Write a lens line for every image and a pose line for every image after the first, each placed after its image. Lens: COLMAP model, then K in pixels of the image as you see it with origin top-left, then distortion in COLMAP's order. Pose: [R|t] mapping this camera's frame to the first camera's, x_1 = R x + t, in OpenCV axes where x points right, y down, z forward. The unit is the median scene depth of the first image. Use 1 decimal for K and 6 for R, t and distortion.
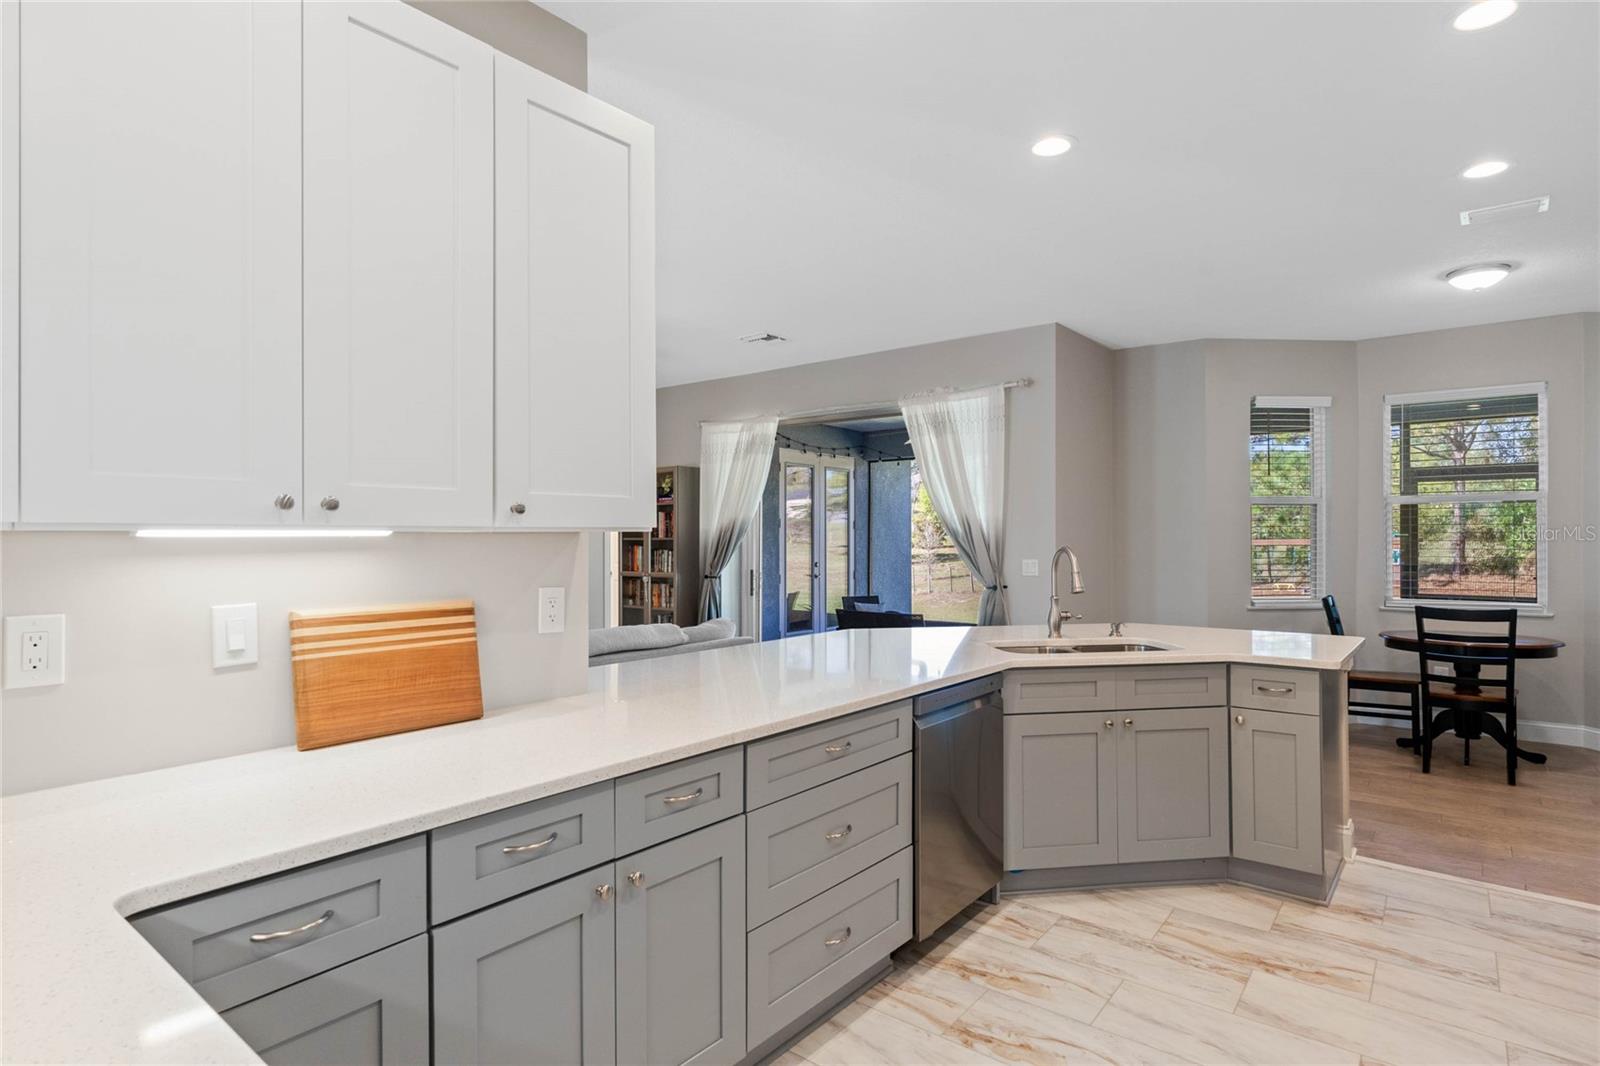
lens RADIAL K [[835.8, 0, 800.0], [0, 835.8, 533.0], [0, 0, 1]] dist [-0.002686, -0.000827]
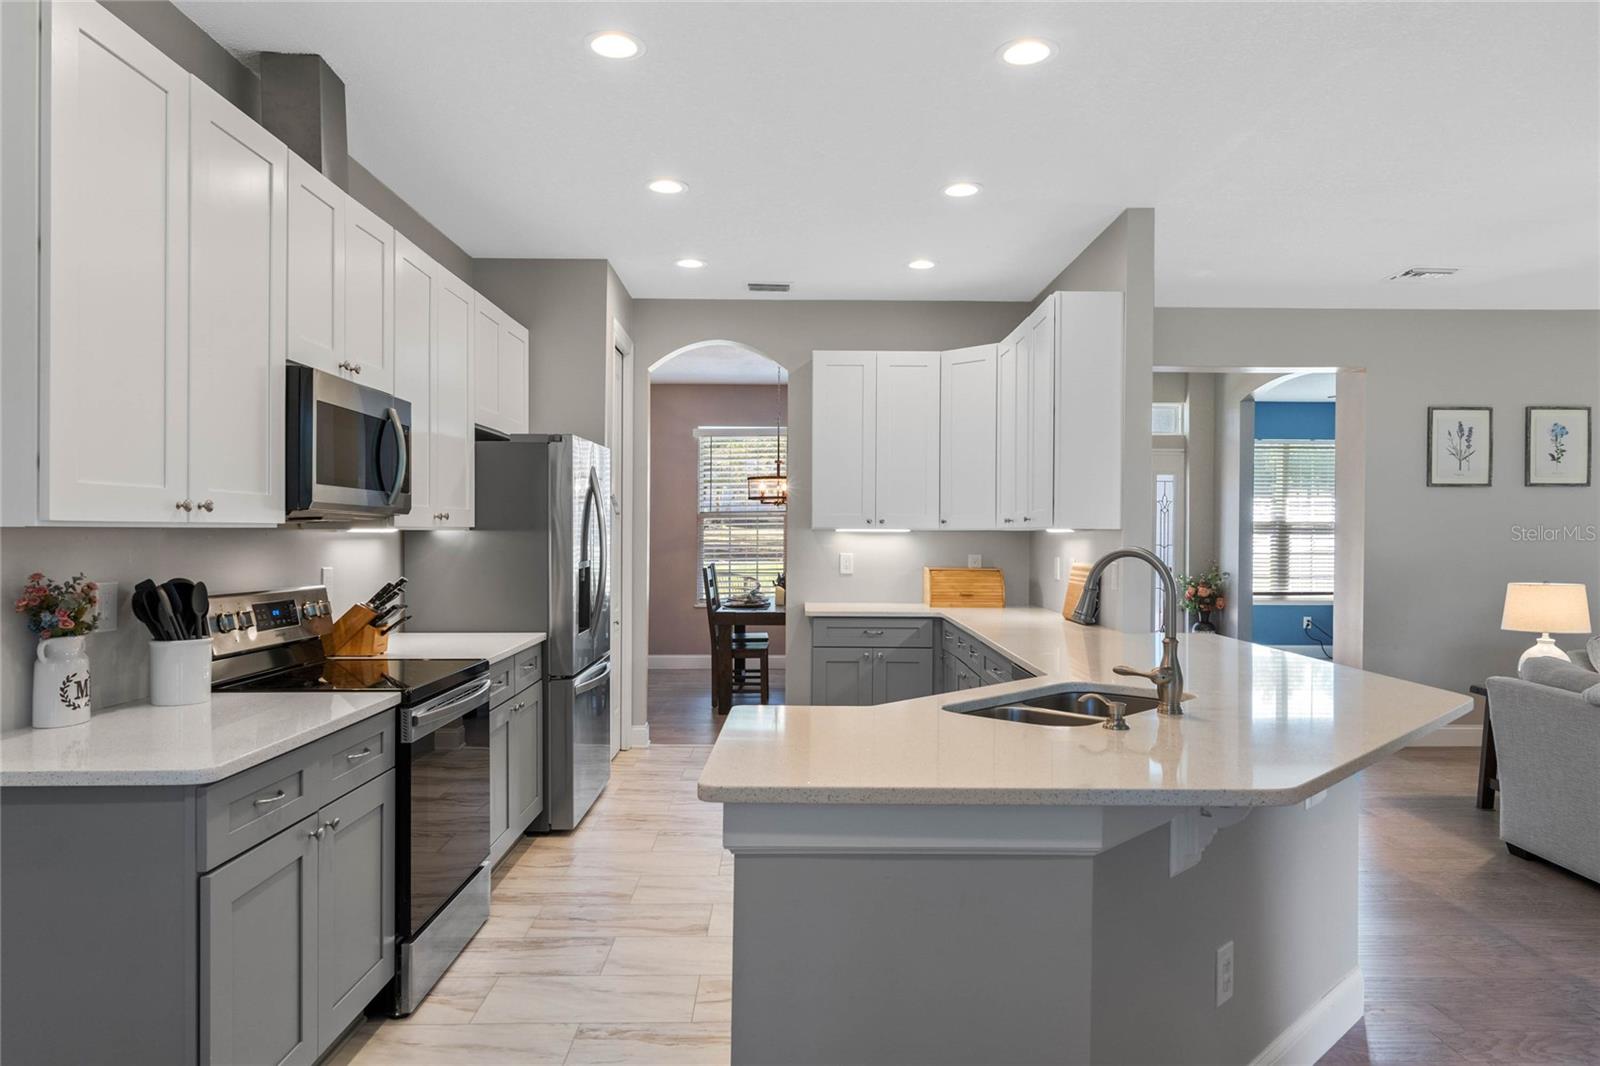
lens RADIAL K [[1033.8, 0, 804.4], [0, 1033.8, 536.6], [0, 0, 1]] dist [0.003237, -0.000054]
pose [[-0.774856, -0.000530, -0.632138, 0.587510], [-0.001479, 0.999998, 0.000975, 0.004852], [0.632137, 0.001690, -0.774855, 0.874385]]
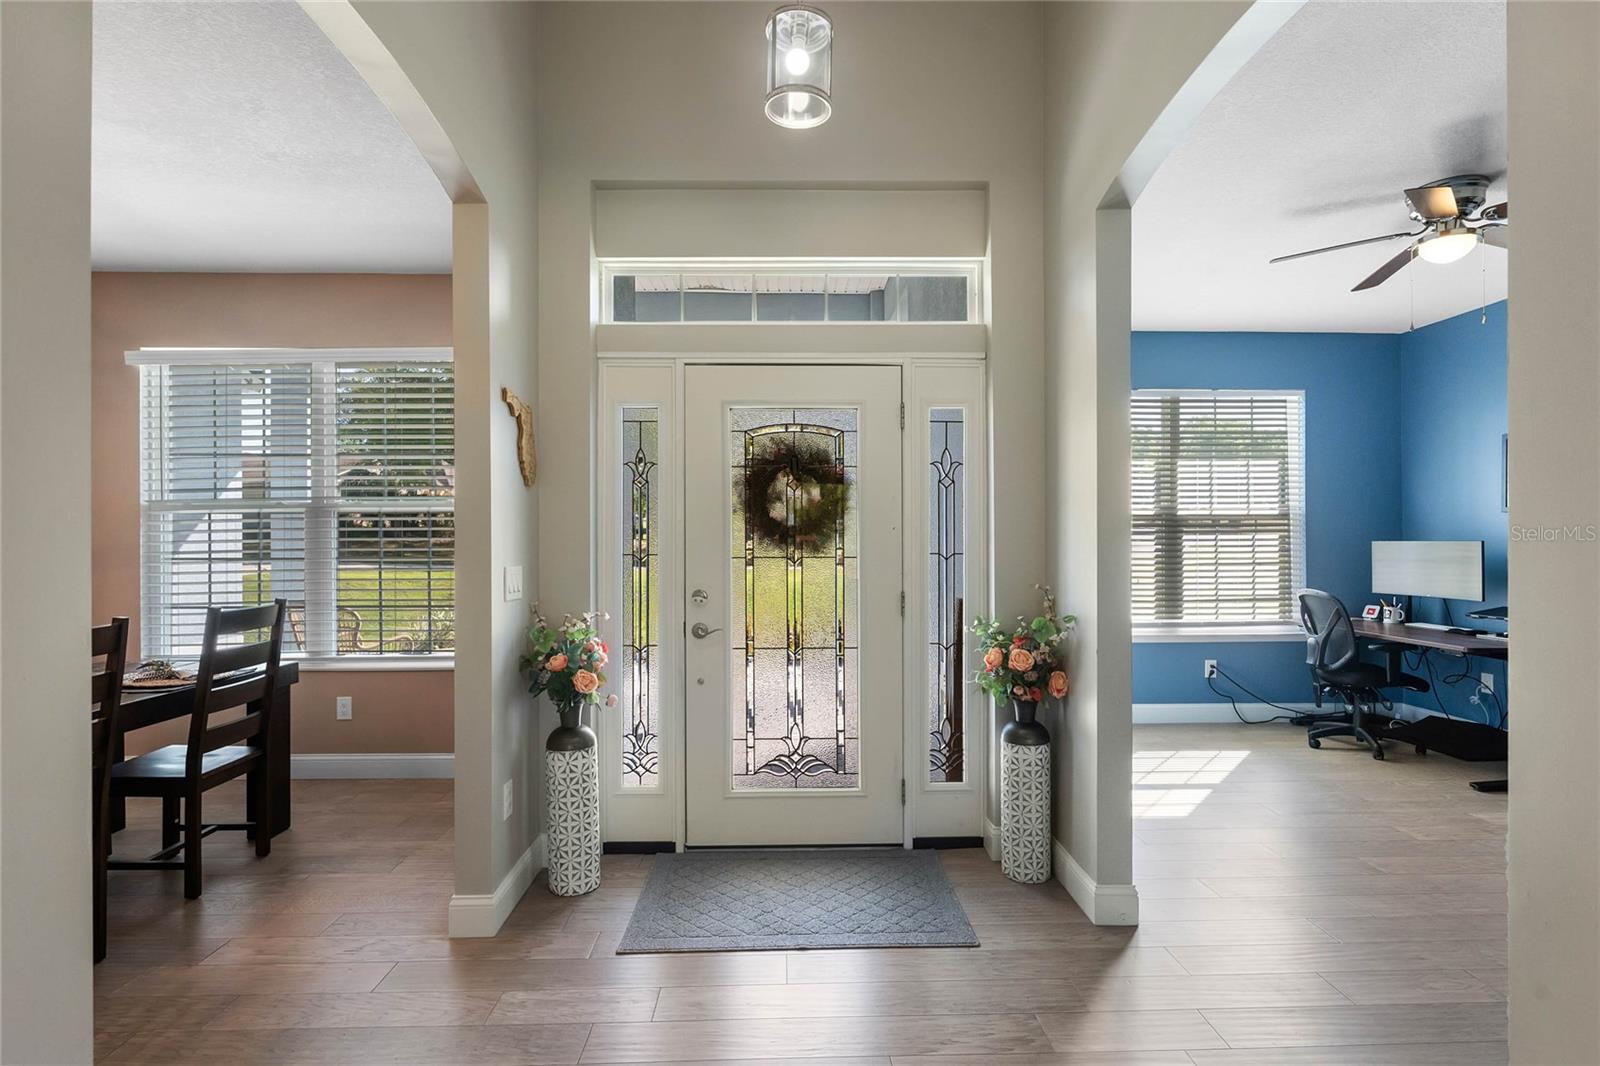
lens RADIAL K [[776.3, 0, 804.8], [0, 776.3, 539.5], [0, 0, 1]] dist [-0.000226, 0.000145]
pose [[-0.761632, 0.001569, -0.648008, -0.379787], [0.007615, 0.999950, -0.006530, 0.010861], [0.647966, -0.009908, -0.761605, 0.369026]]
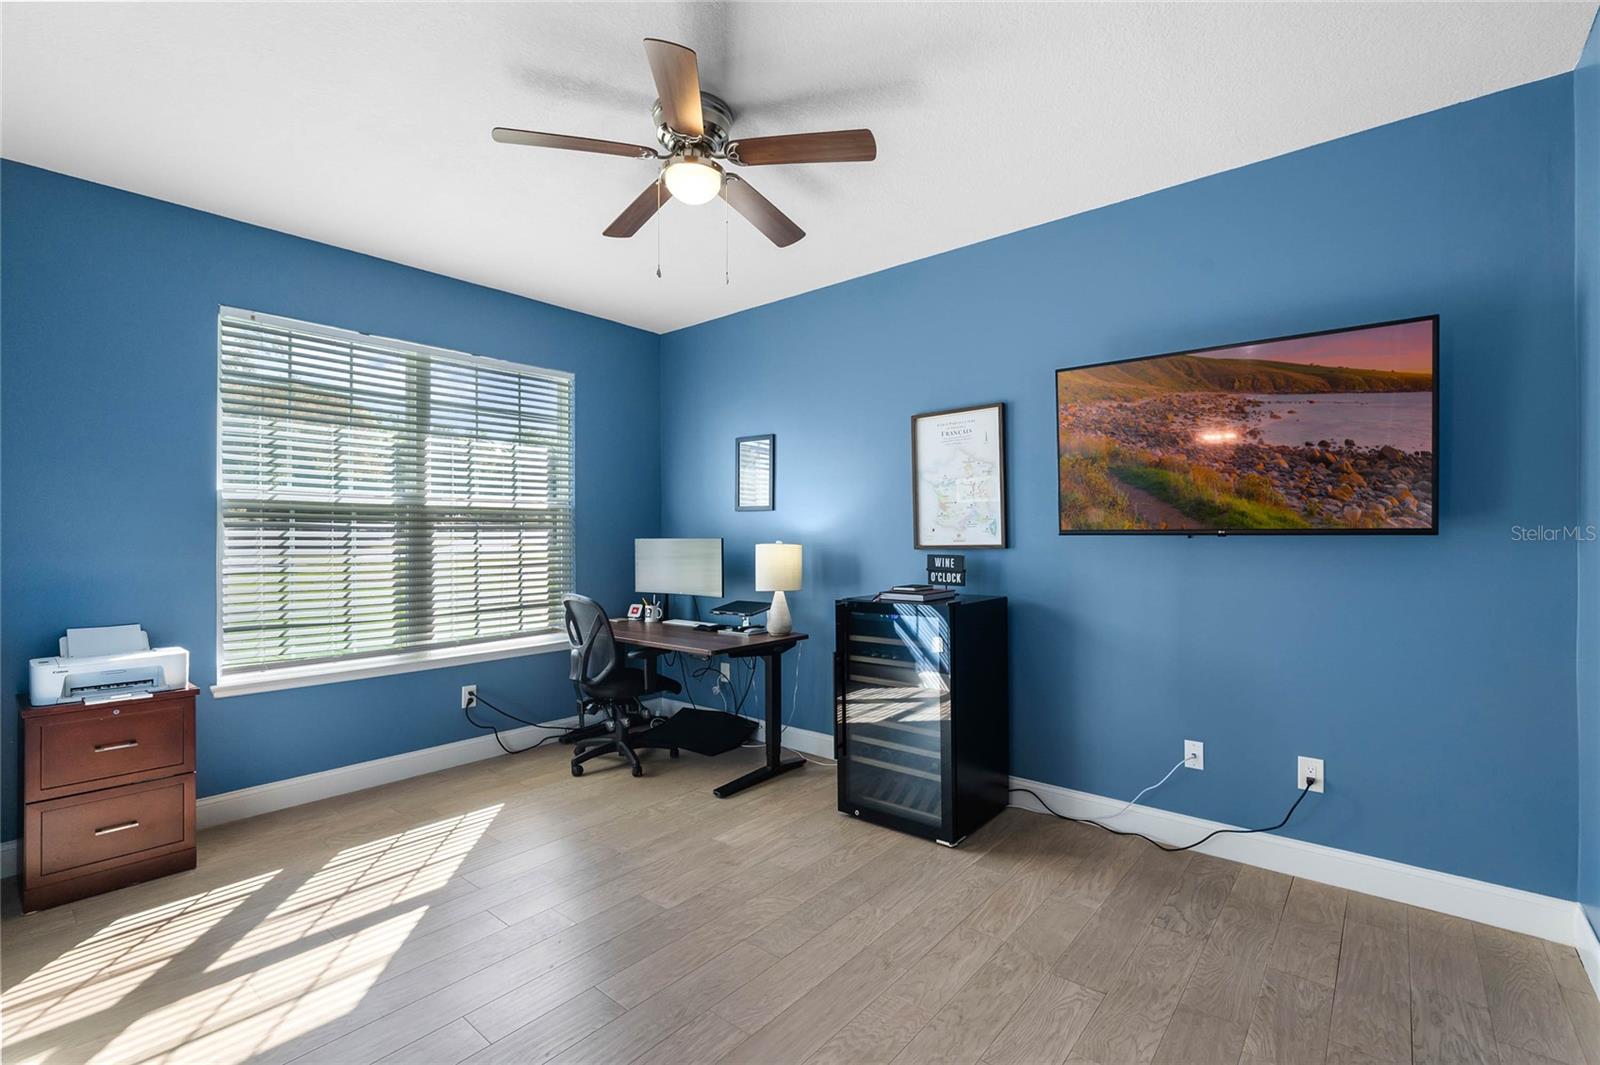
lens RADIAL K [[707.4, 0, 802.8], [0, 707.4, 529.4], [0, 0, 1]] dist [0.000990, -0.000368]
pose [[-0.026513, -0.007271, -0.999622, -0.677850], [0.011814, 0.999901, -0.007586, 0.009718], [0.999579, -0.012011, -0.026425, 0.318341]]
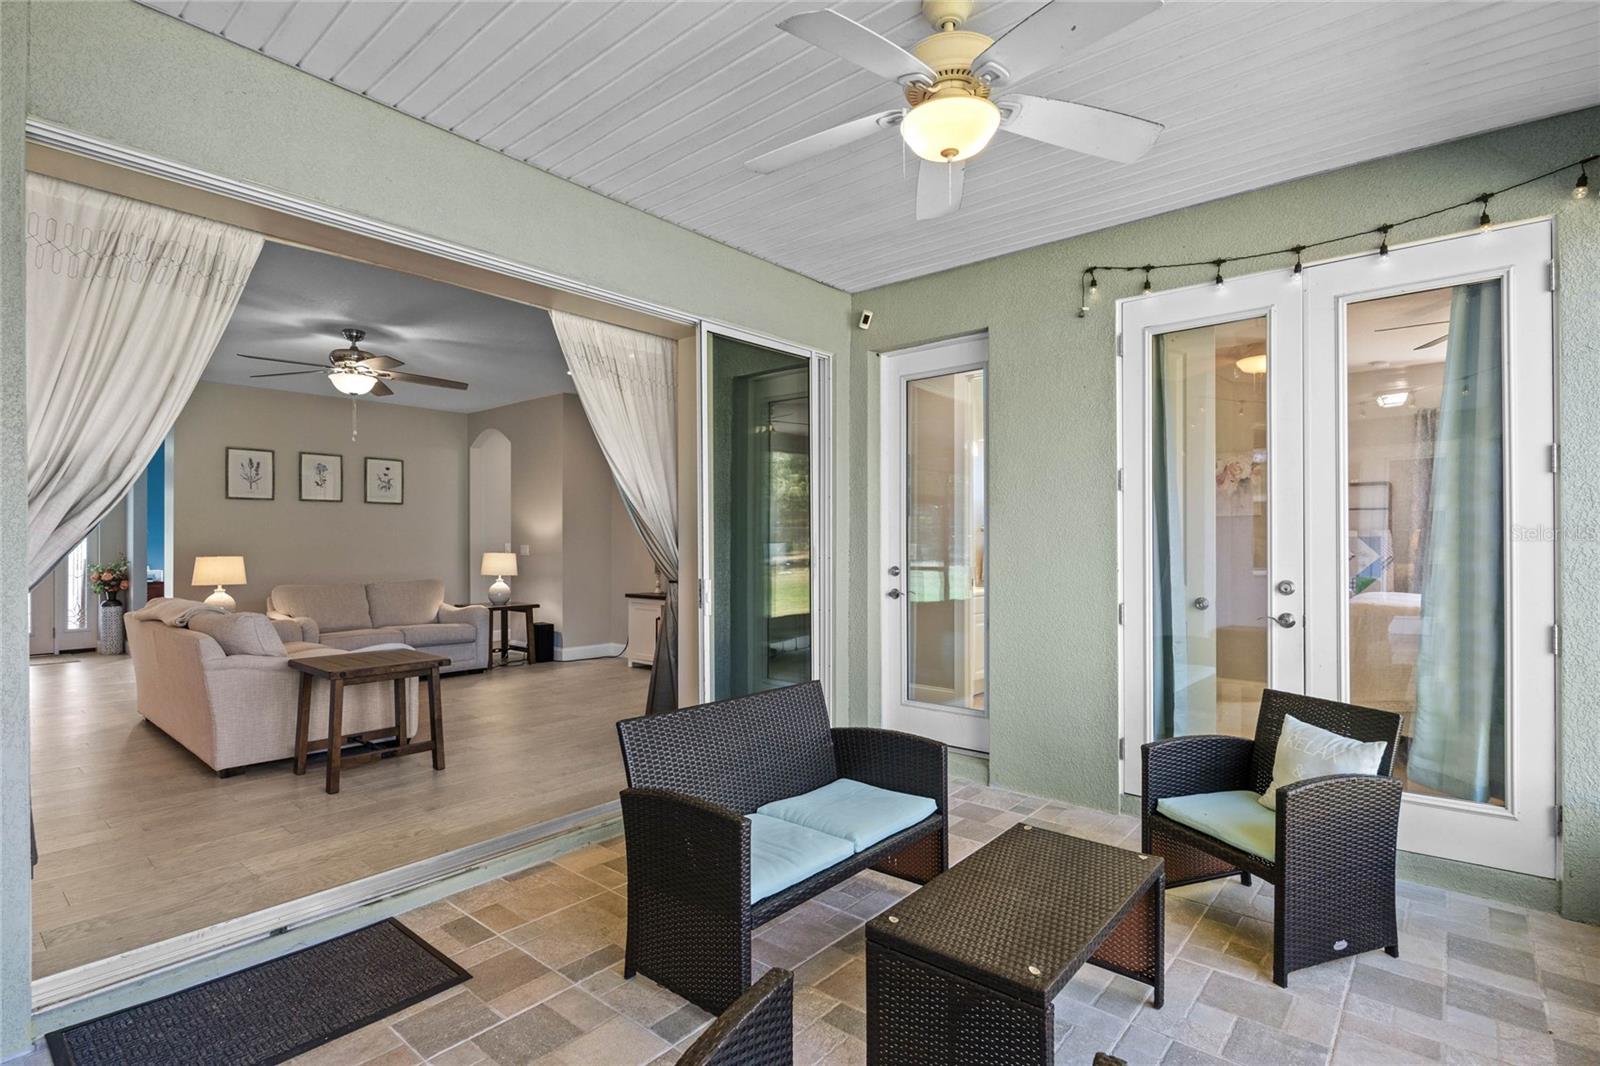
lens RADIAL K [[776.3, 0, 804.8], [0, 776.3, 539.5], [0, 0, 1]] dist [-0.000226, 0.000145]
pose [[-0.026632, -0.003306, -0.999640, 0.620286], [0.007792, 0.999963, -0.003515, 0.031077], [0.999615, -0.007882, -0.026605, 1.433715]]
